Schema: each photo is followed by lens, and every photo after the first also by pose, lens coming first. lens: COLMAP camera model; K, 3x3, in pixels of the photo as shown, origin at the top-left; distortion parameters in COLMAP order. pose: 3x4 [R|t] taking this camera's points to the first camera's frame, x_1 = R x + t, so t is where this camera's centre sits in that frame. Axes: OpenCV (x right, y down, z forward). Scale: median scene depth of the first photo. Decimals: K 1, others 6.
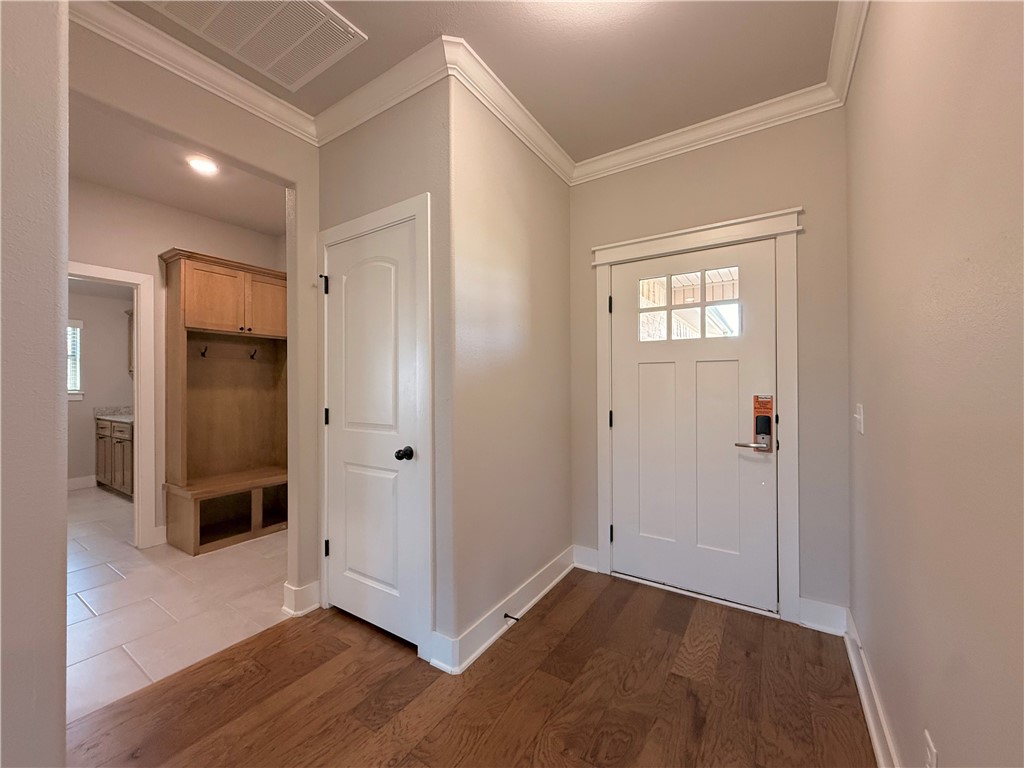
lens RADIAL K [[404.3, 0, 512.0], [0, 404.3, 384.0], [0, 0, 1]] dist [-0.008111, -0.000101]
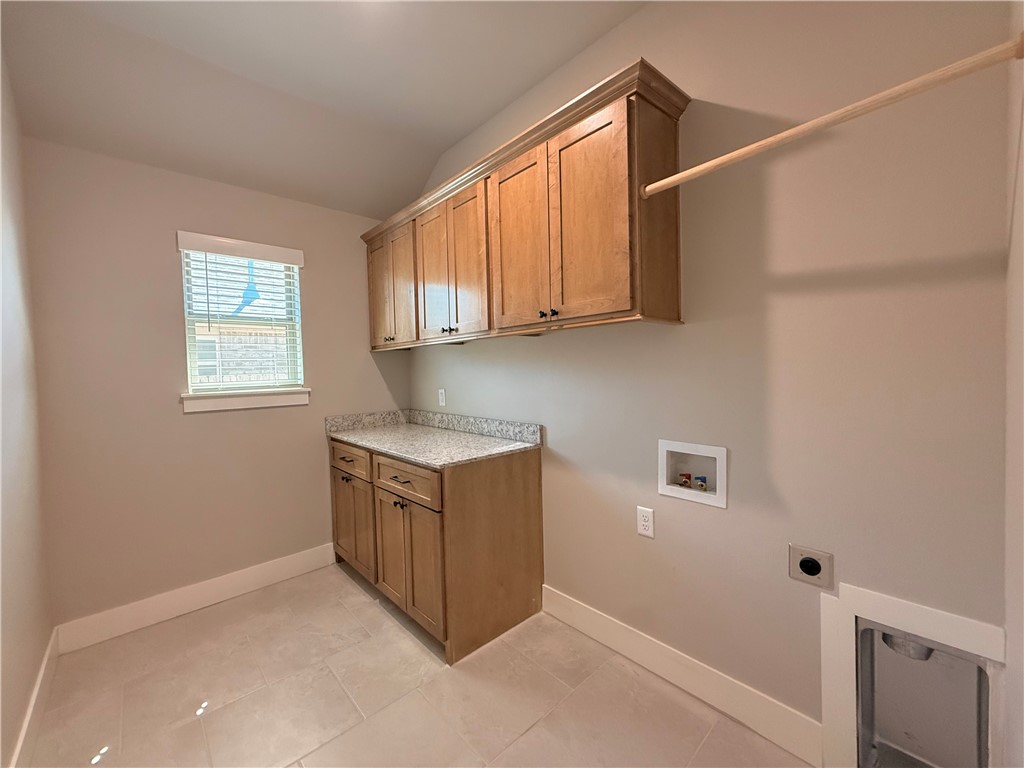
lens RADIAL K [[404.3, 0, 512.0], [0, 404.3, 384.0], [0, 0, 1]] dist [-0.008111, -0.000101]
pose [[0.967526, -0.010845, -0.252540, -0.681512], [0.021971, 0.998906, 0.041279, -0.001527], [0.251816, -0.045487, 0.966706, 0.558567]]
